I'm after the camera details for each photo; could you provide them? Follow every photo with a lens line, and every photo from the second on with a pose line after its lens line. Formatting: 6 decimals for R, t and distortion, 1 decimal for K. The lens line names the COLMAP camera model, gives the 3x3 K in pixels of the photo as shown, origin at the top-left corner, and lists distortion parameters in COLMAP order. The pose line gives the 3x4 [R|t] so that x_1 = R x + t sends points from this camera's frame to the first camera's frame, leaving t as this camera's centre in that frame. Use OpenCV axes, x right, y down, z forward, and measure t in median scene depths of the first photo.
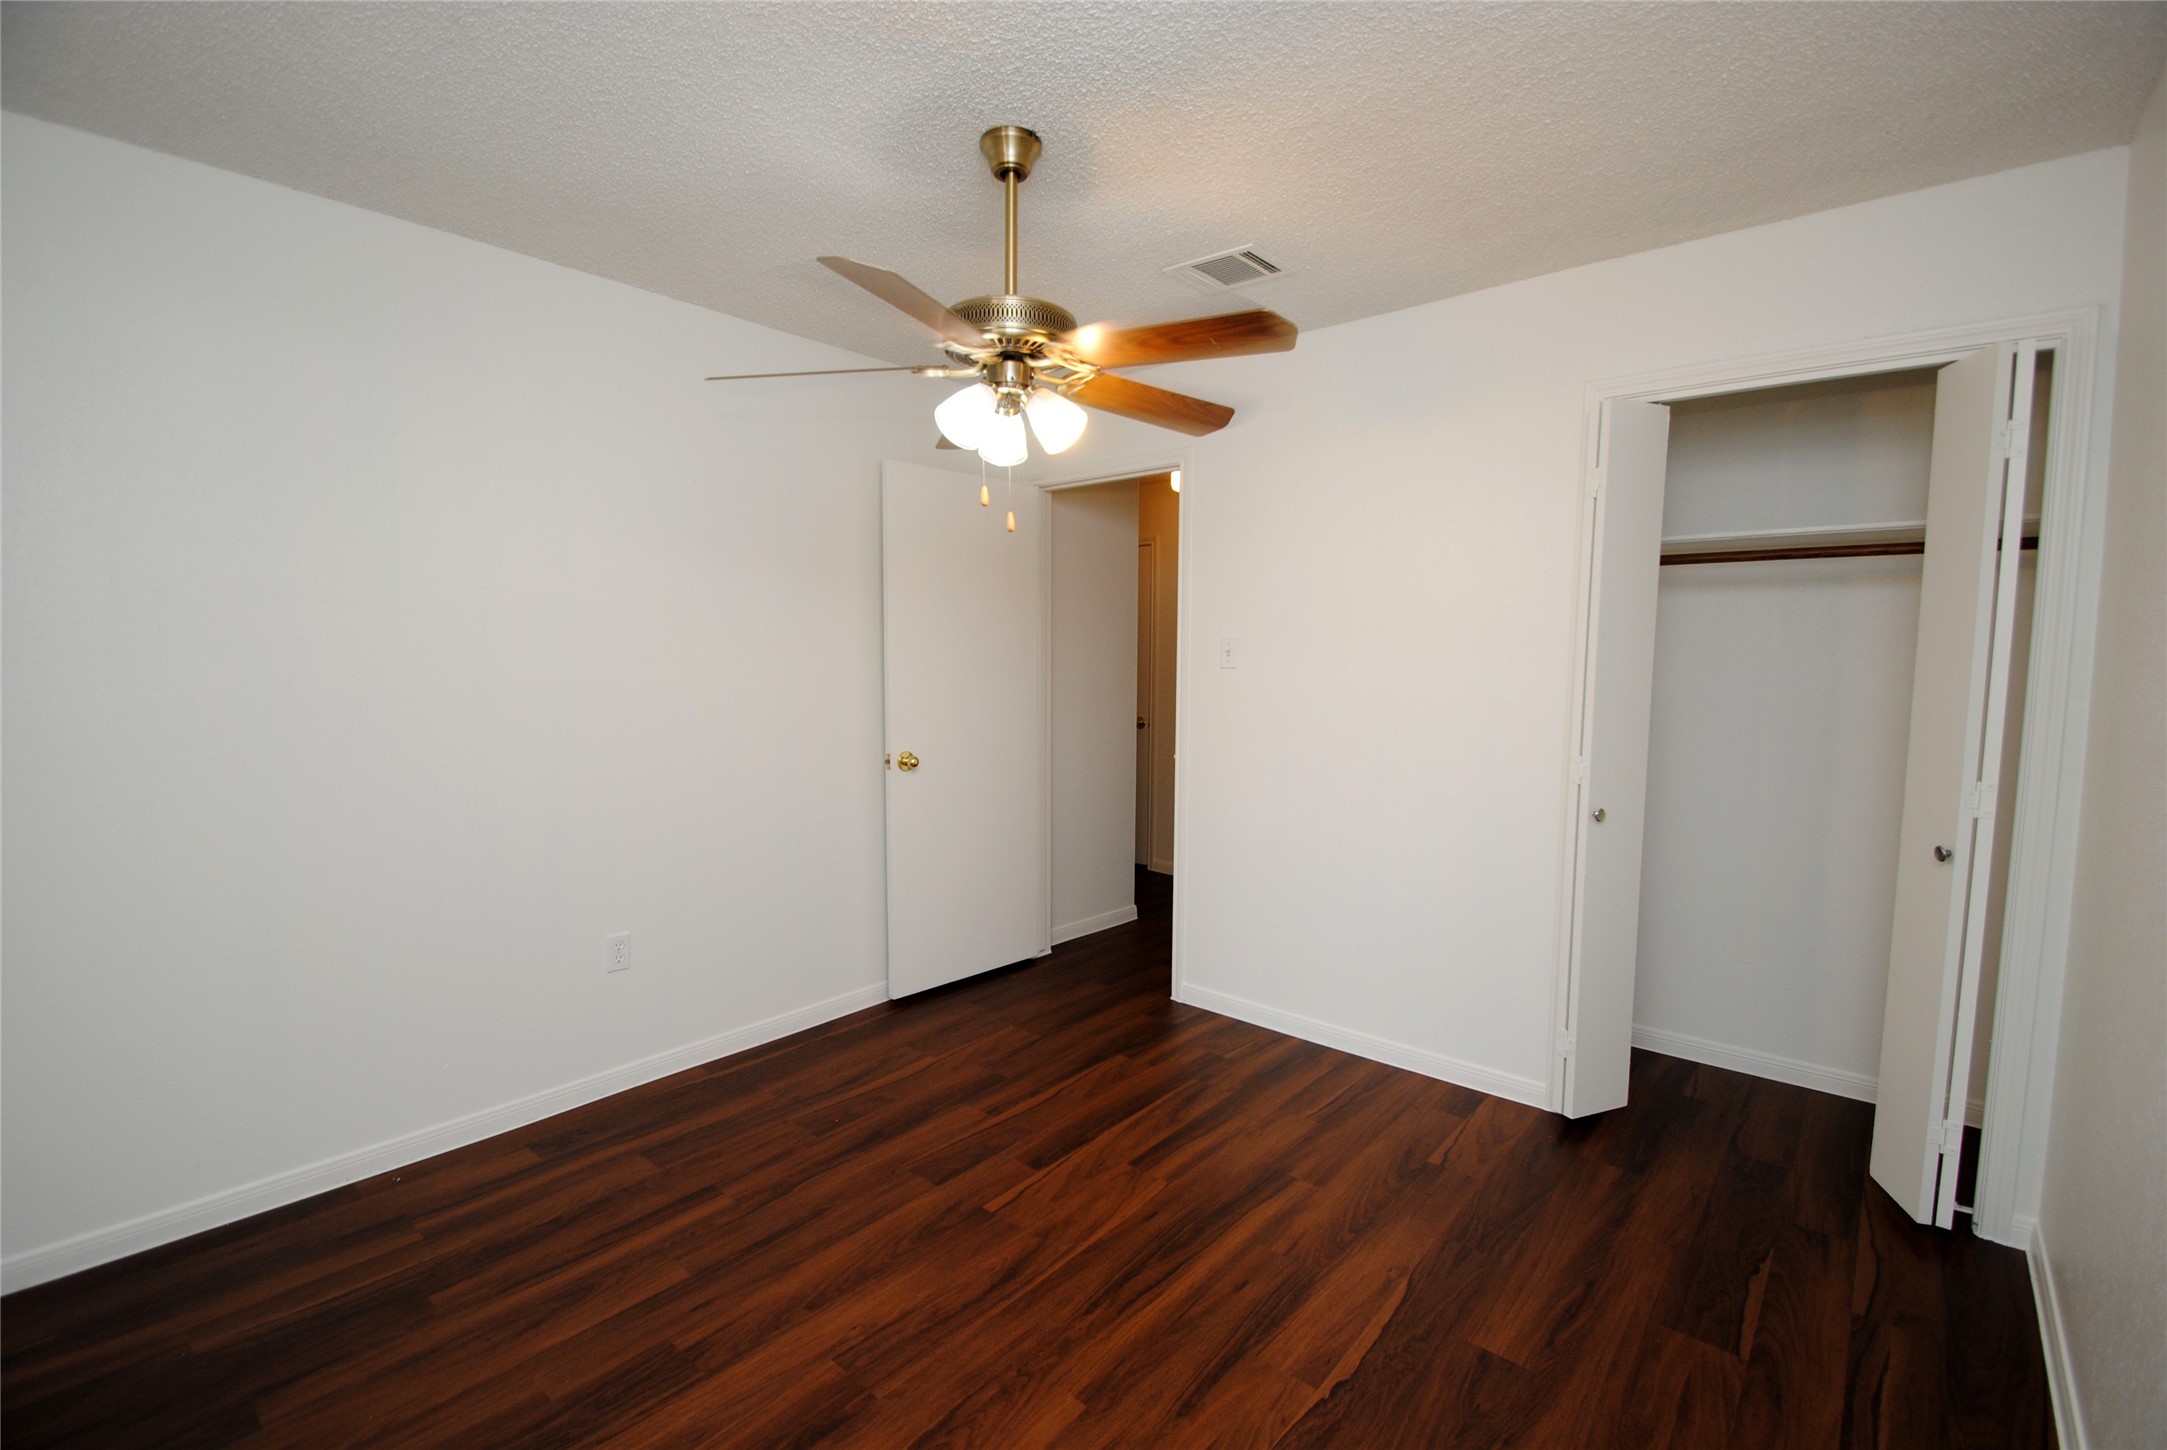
lens RADIAL K [[957.5, 0, 1089.3], [0, 957.5, 740.3], [0, 0, 1]] dist [0.001432, -0.010732]
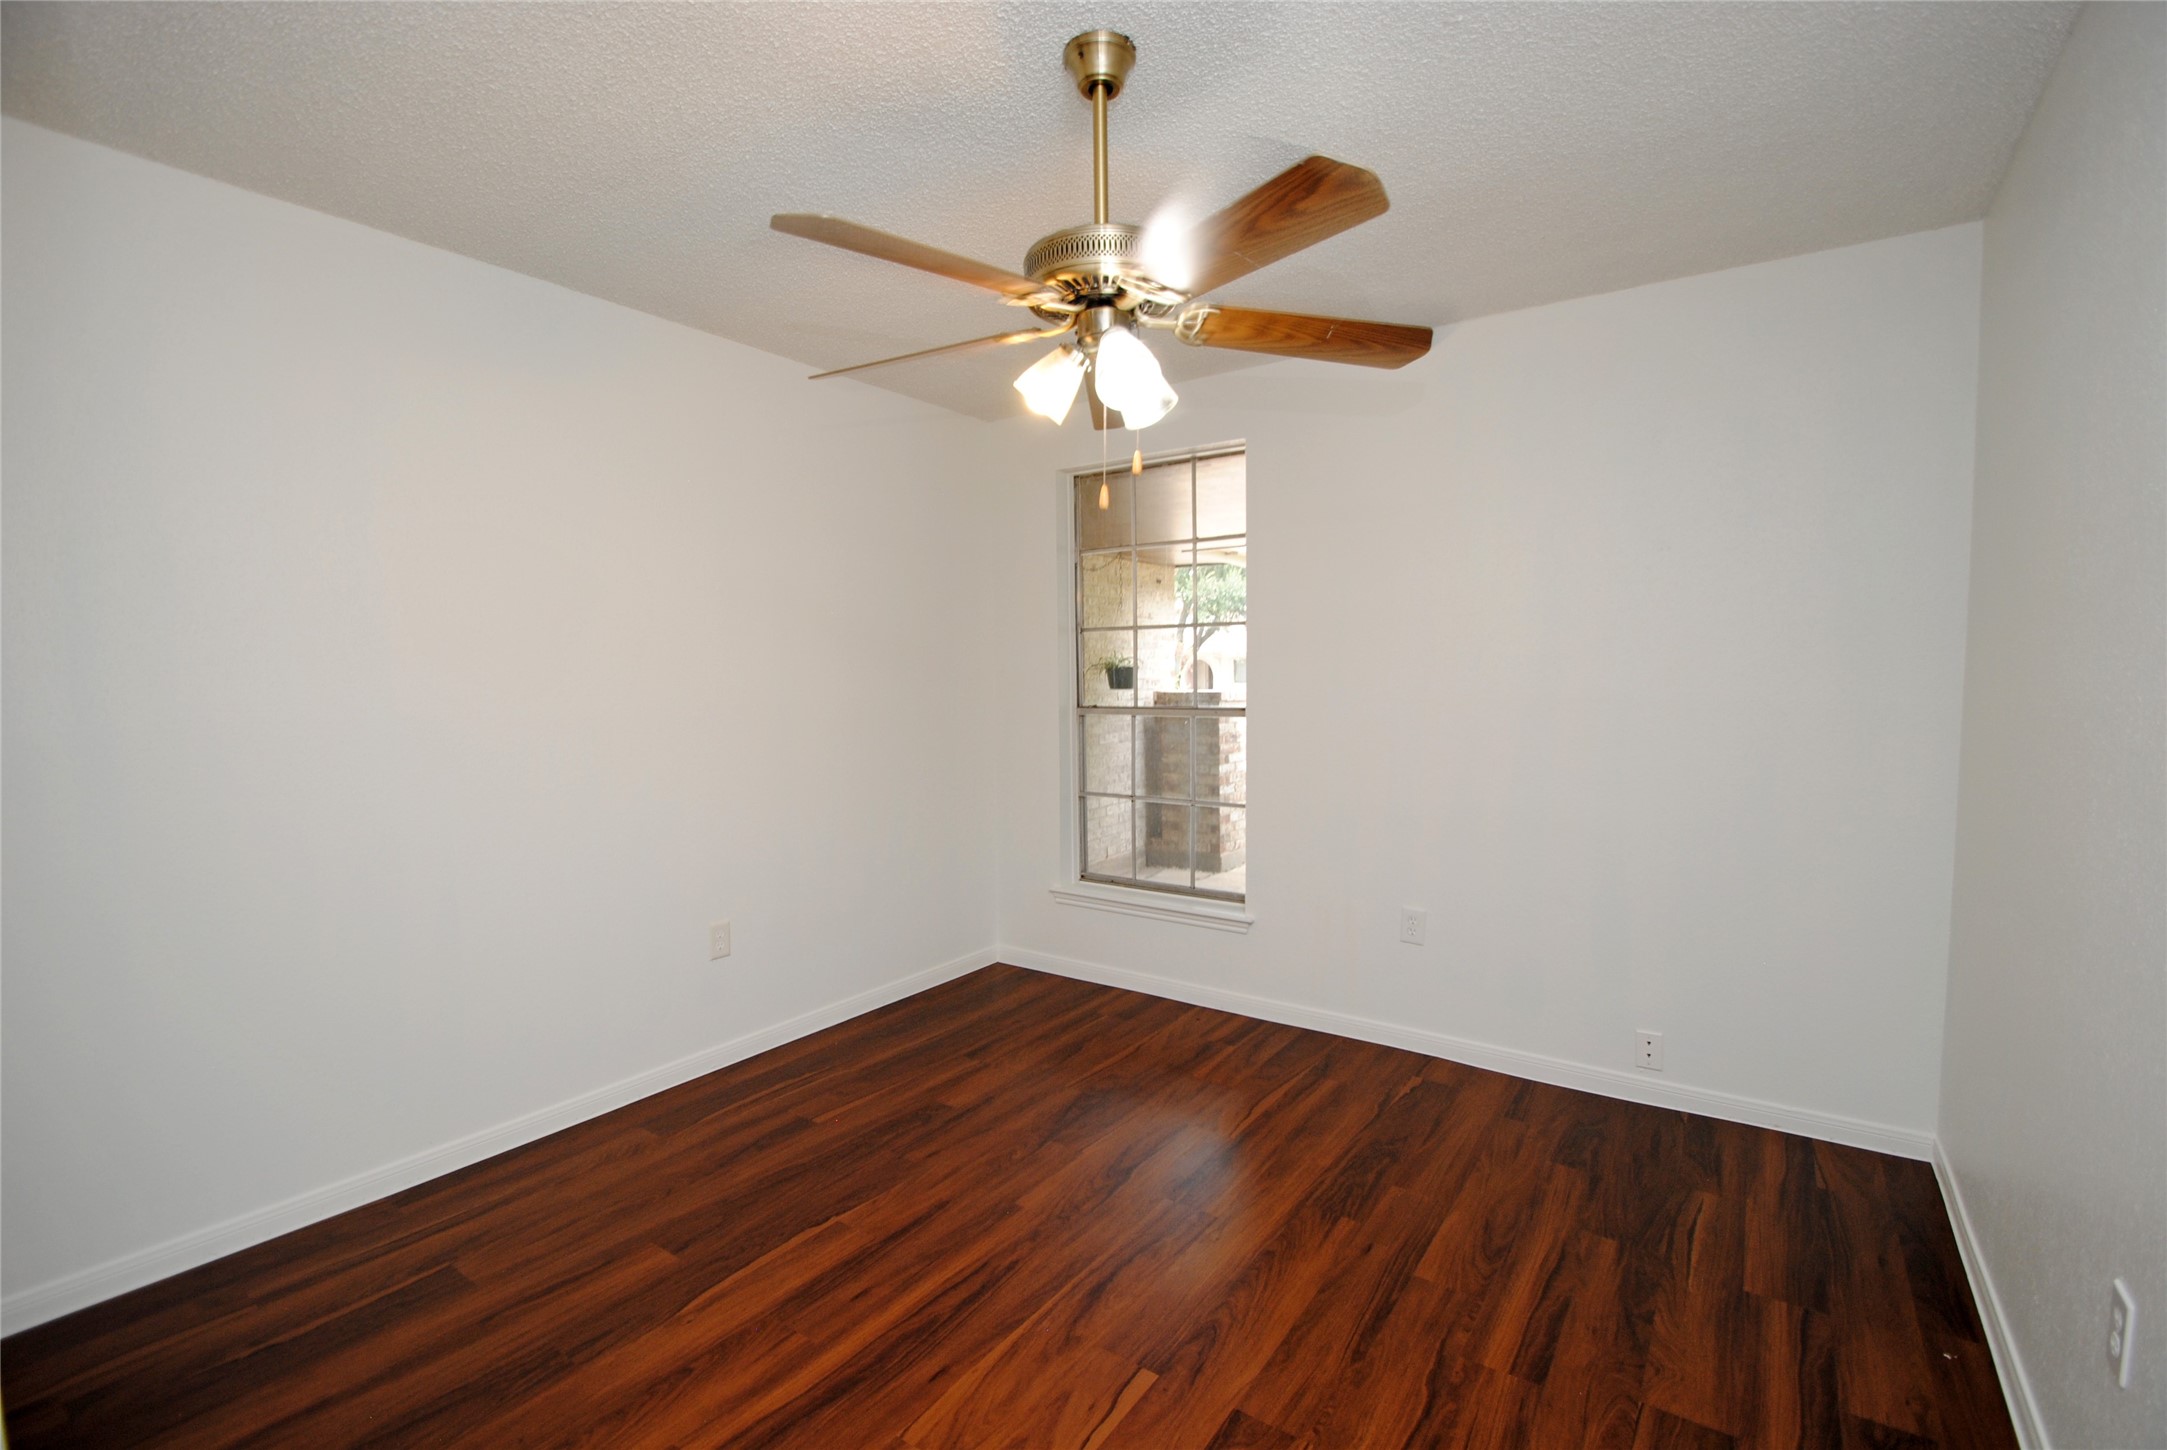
lens RADIAL K [[957.5, 0, 1089.3], [0, 957.5, 740.3], [0, 0, 1]] dist [0.001432, -0.010732]
pose [[-0.995413, 0.007725, -0.095358, 0.013657], [-0.007087, 0.988042, 0.154025, -0.147231], [0.095407, 0.153994, -0.983455, 1.871983]]
